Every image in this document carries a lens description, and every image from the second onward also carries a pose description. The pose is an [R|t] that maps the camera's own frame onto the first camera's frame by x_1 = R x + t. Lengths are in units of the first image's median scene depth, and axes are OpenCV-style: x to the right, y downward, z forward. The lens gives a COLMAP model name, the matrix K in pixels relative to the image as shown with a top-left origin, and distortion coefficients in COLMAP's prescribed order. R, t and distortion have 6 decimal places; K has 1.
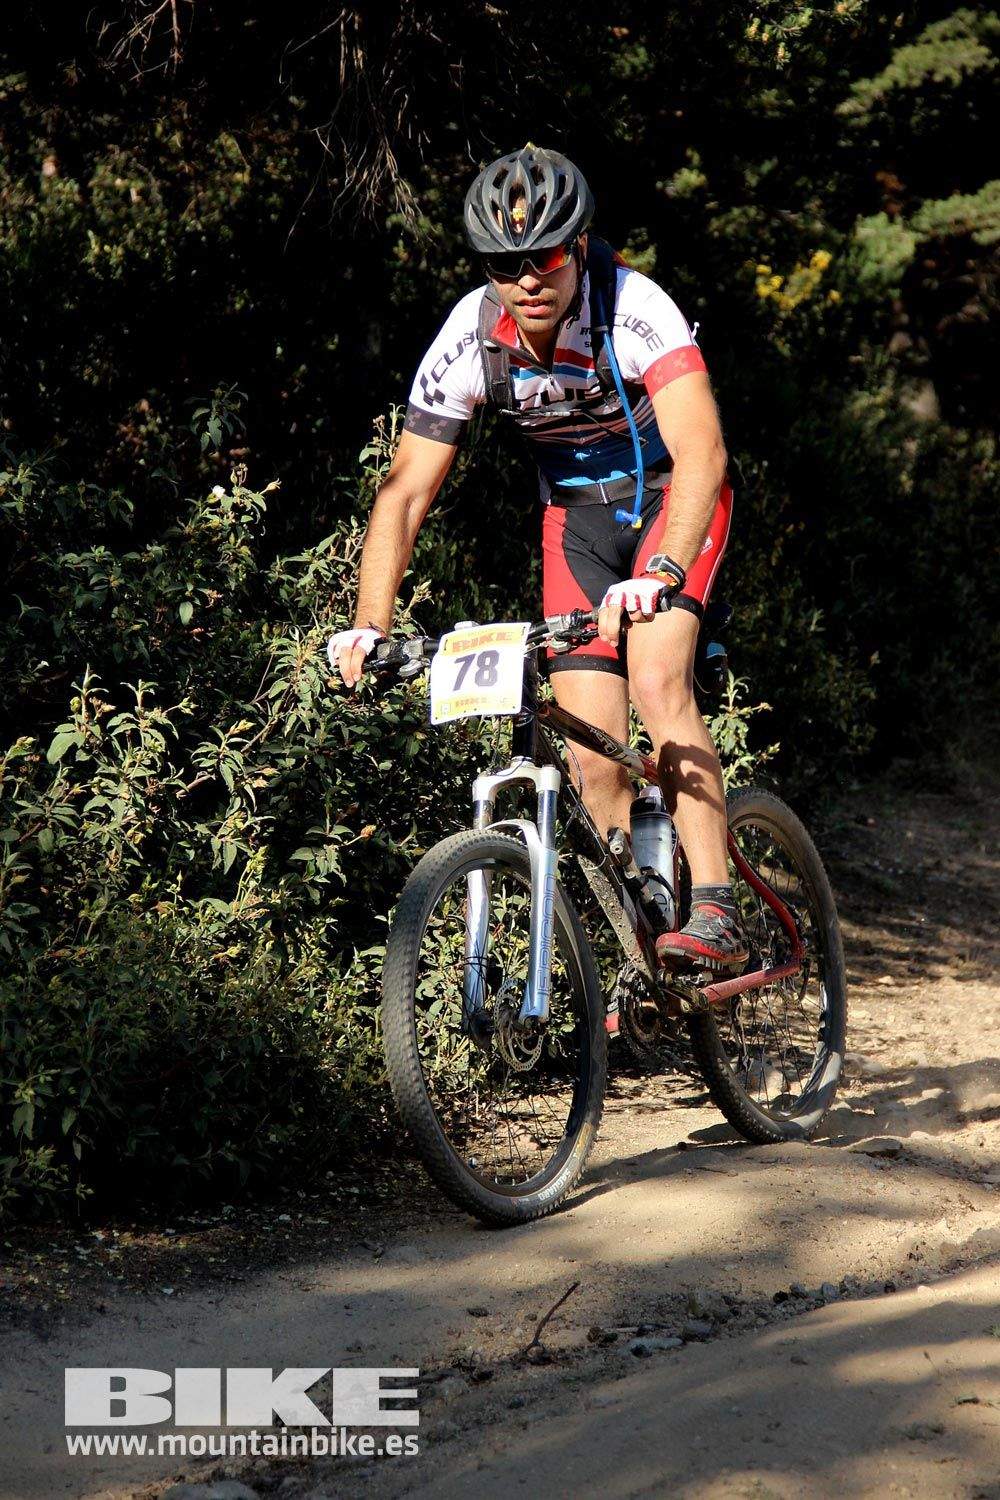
lens RADIAL K [[5878.7, 0, 531.7], [0, 5878.7, 789.3], [0, 0, 1]] dist [1.099476, -0.692807]
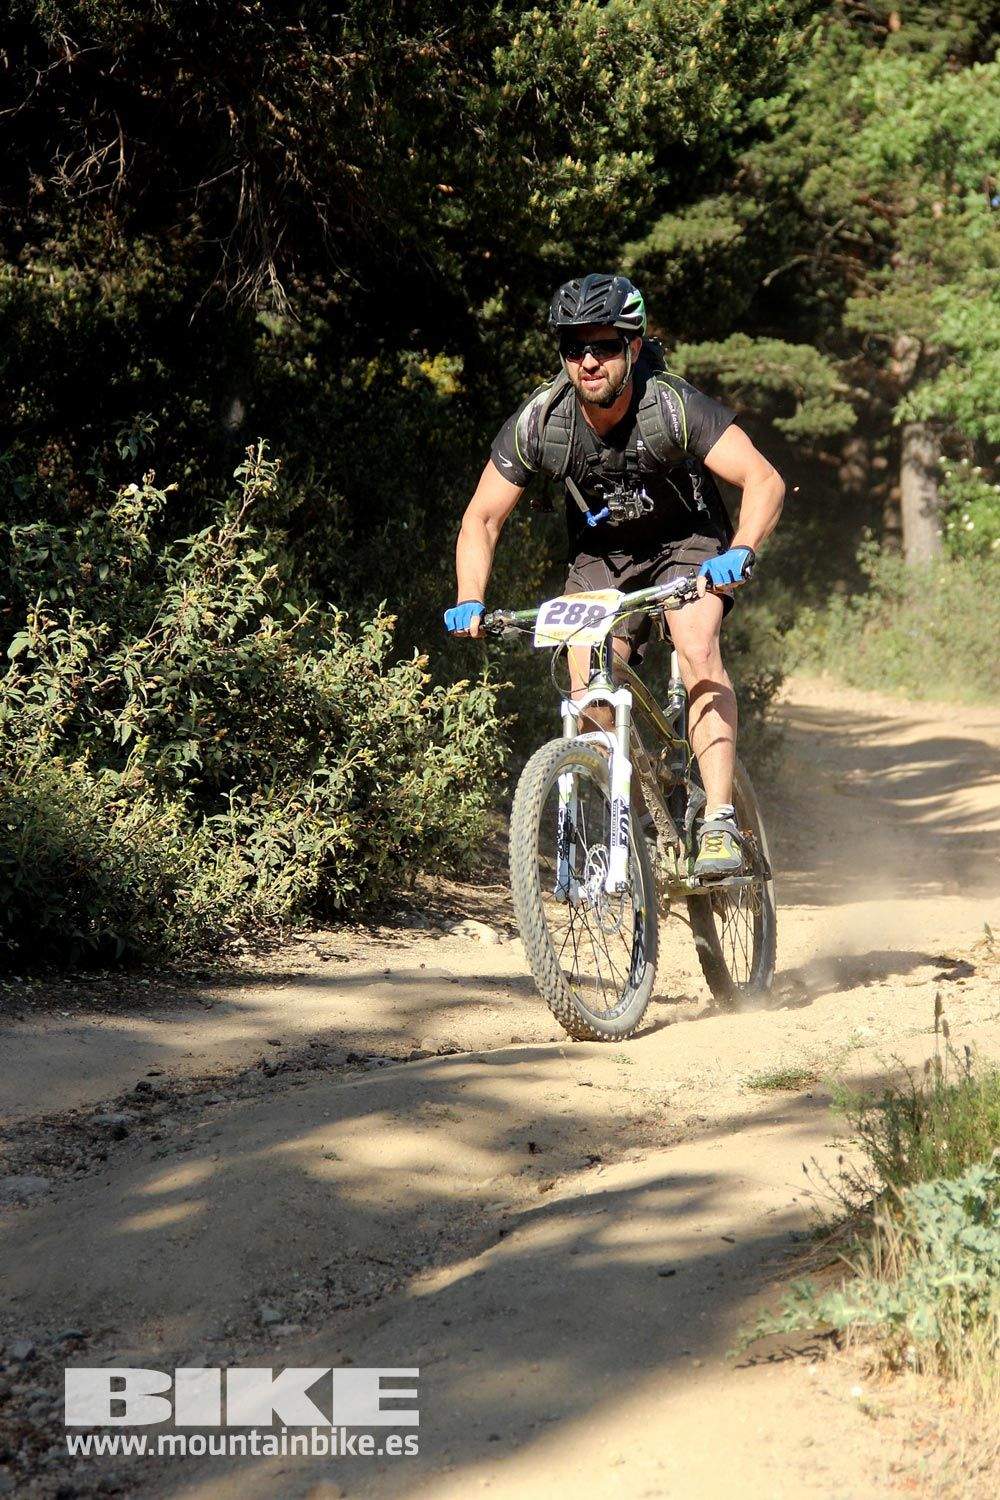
lens RADIAL K [[6042.6, 0, 501.6], [0, 6042.6, 795.7], [0, 0, 1]] dist [1.346291, -4.024803]
pose [[0.996275, 0.081437, 0.028357, -0.000432], [-0.080704, 0.996396, -0.026109, 0.054753], [-0.030381, 0.023723, 0.999257, -0.464442]]
